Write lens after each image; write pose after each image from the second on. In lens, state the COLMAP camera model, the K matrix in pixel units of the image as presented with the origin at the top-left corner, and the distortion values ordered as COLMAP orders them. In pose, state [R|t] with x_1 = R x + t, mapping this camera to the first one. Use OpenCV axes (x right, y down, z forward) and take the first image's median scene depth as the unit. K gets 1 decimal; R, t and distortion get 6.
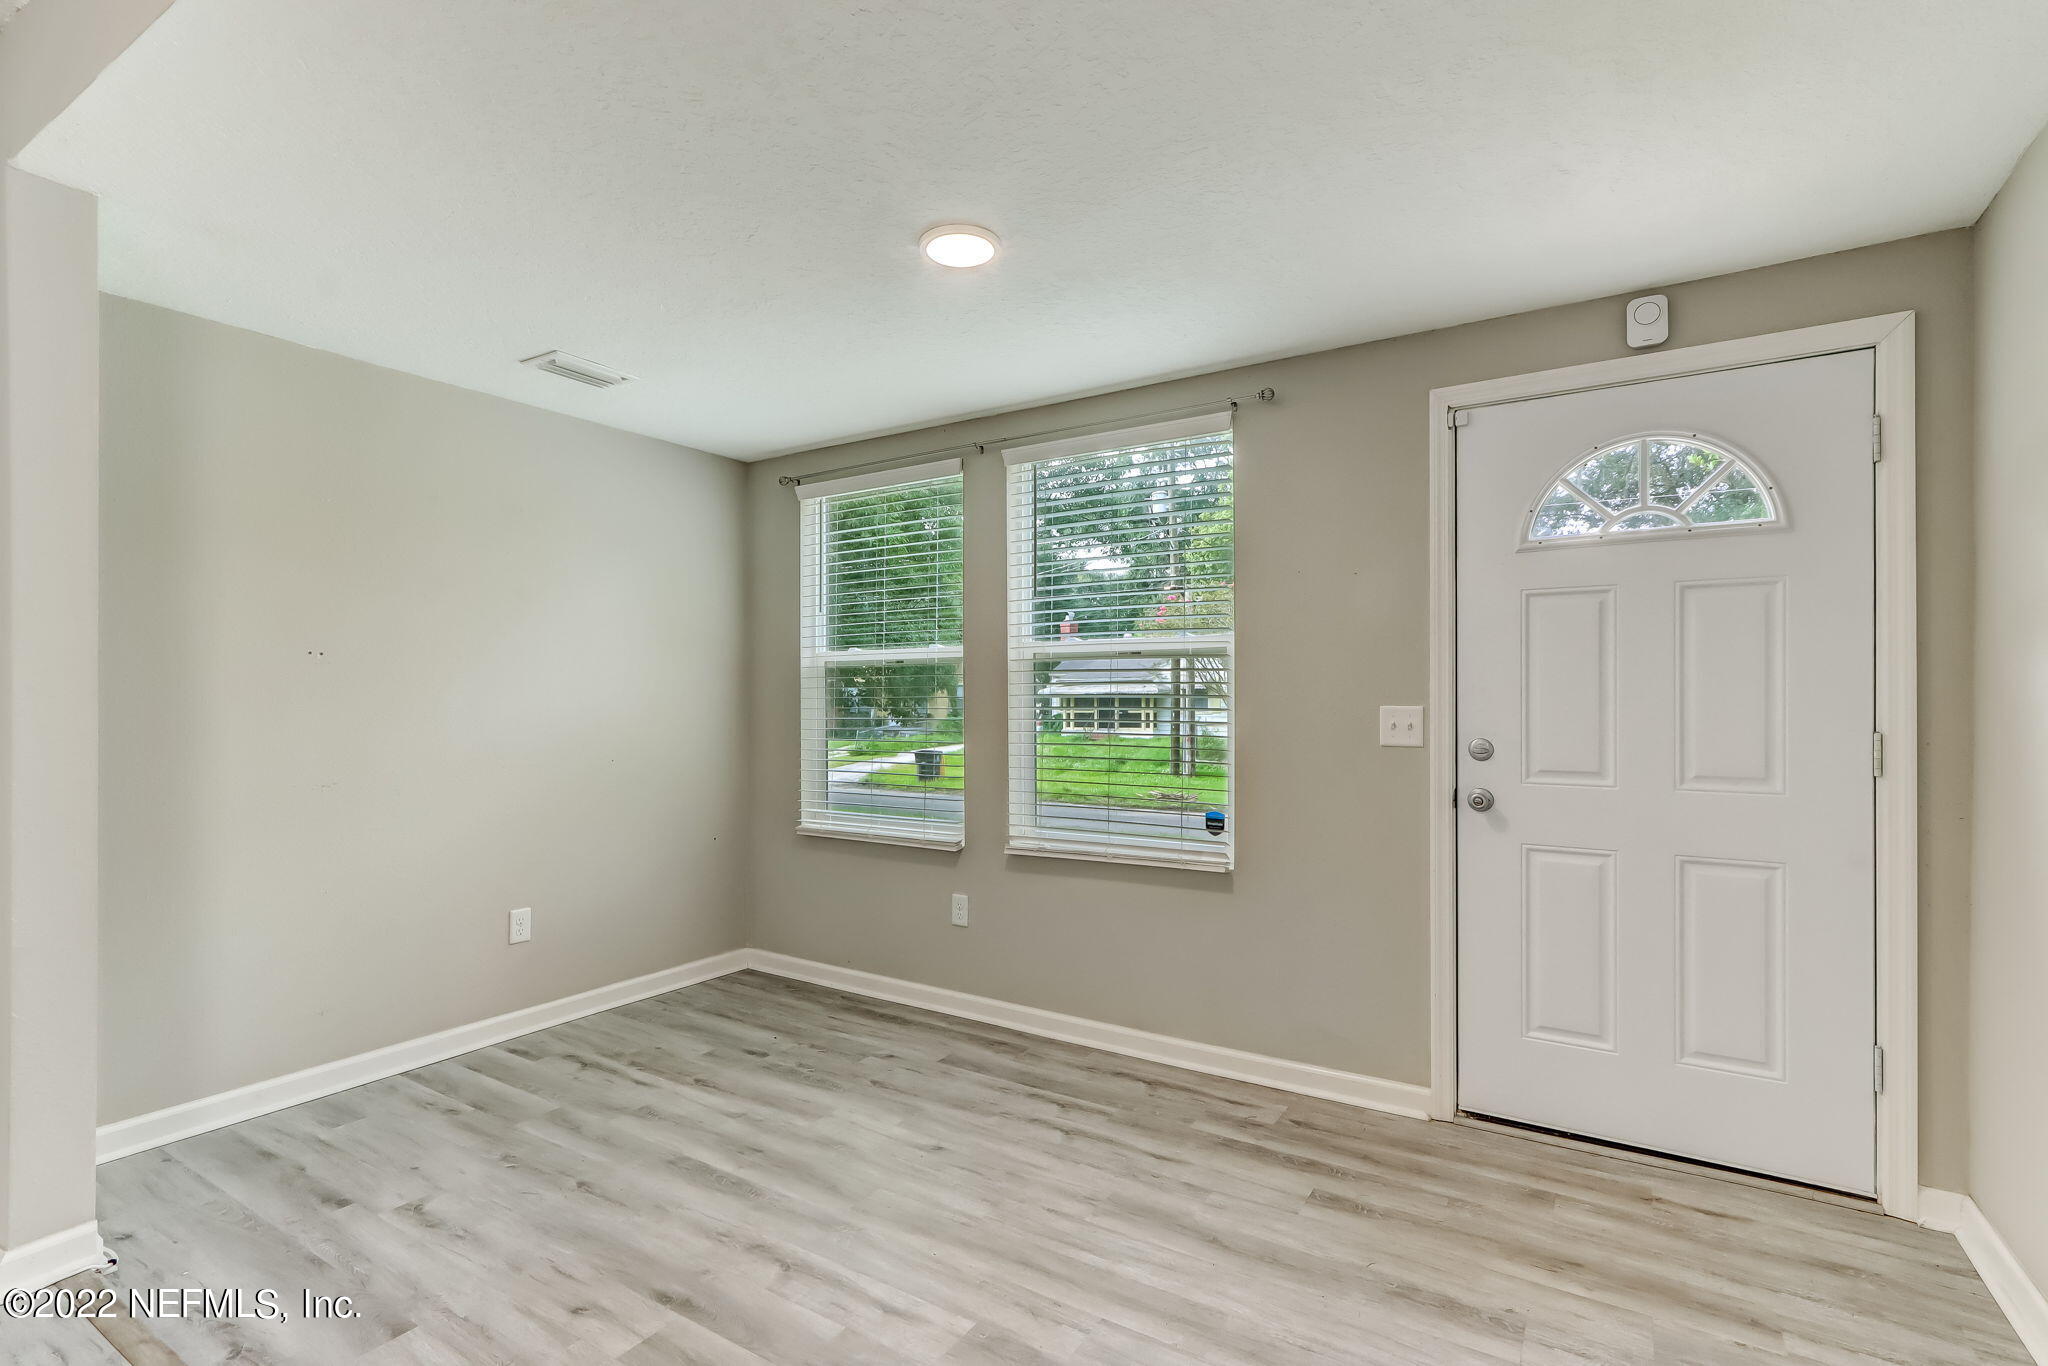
lens RADIAL K [[945.9, 0, 1025.0], [0, 945.9, 673.2], [0, 0, 1]] dist [-0.001211, -0.000126]
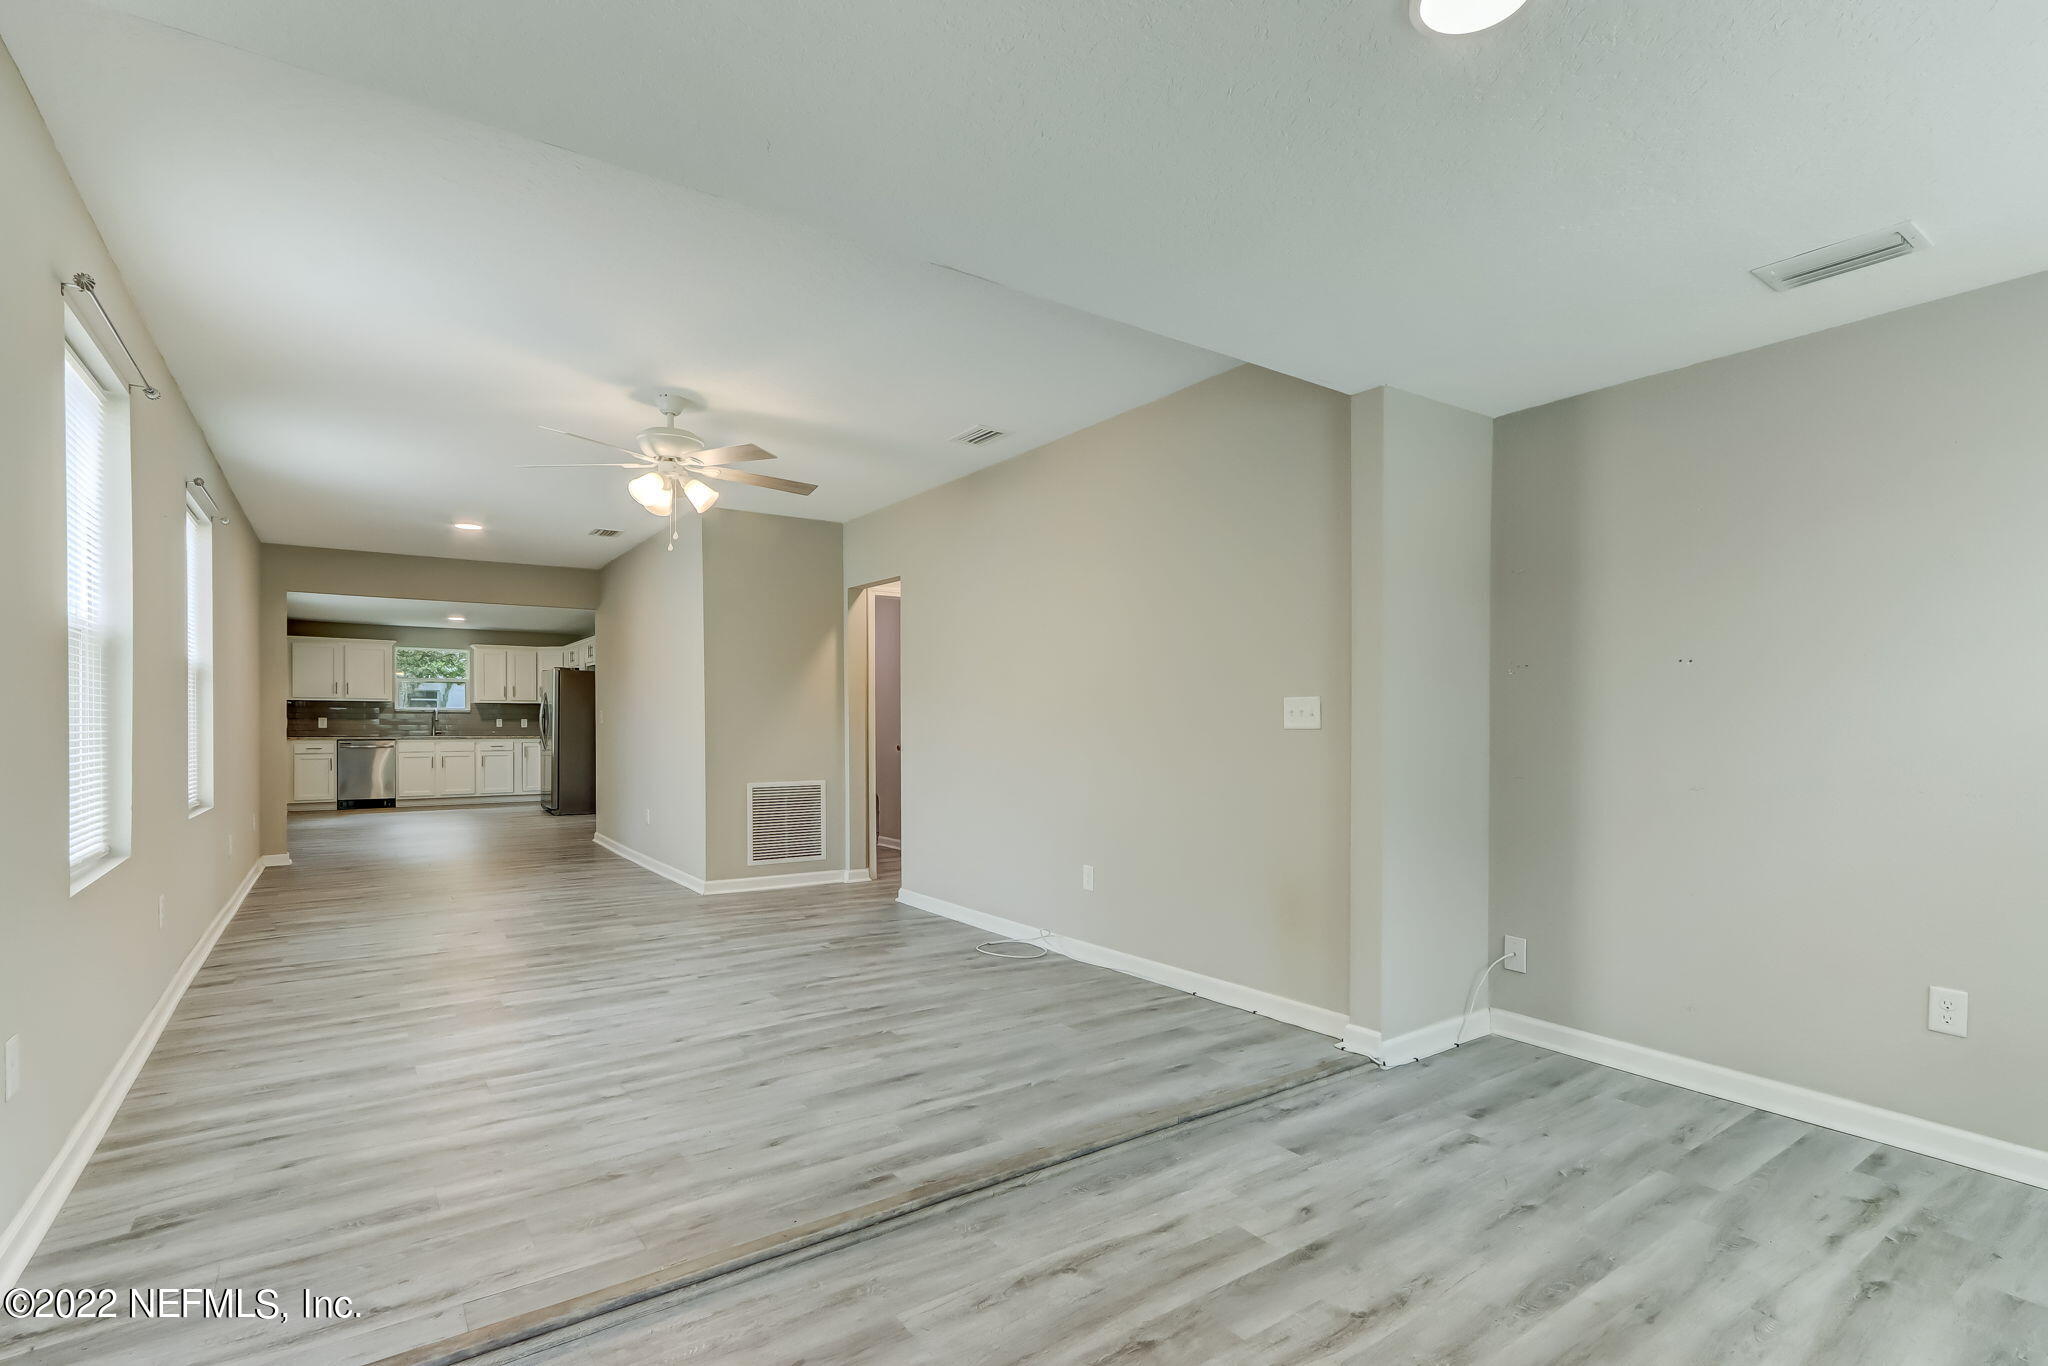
lens RADIAL K [[954.7, 0, 1033.1], [0, 954.7, 726.3], [0, 0, 1]] dist [0.003690, 0.000392]
pose [[-0.376141, 0.004923, -0.926550, 0.550277], [0.019365, 0.999809, -0.002550, 0.044522], [0.926360, -0.018902, -0.376164, 0.820818]]
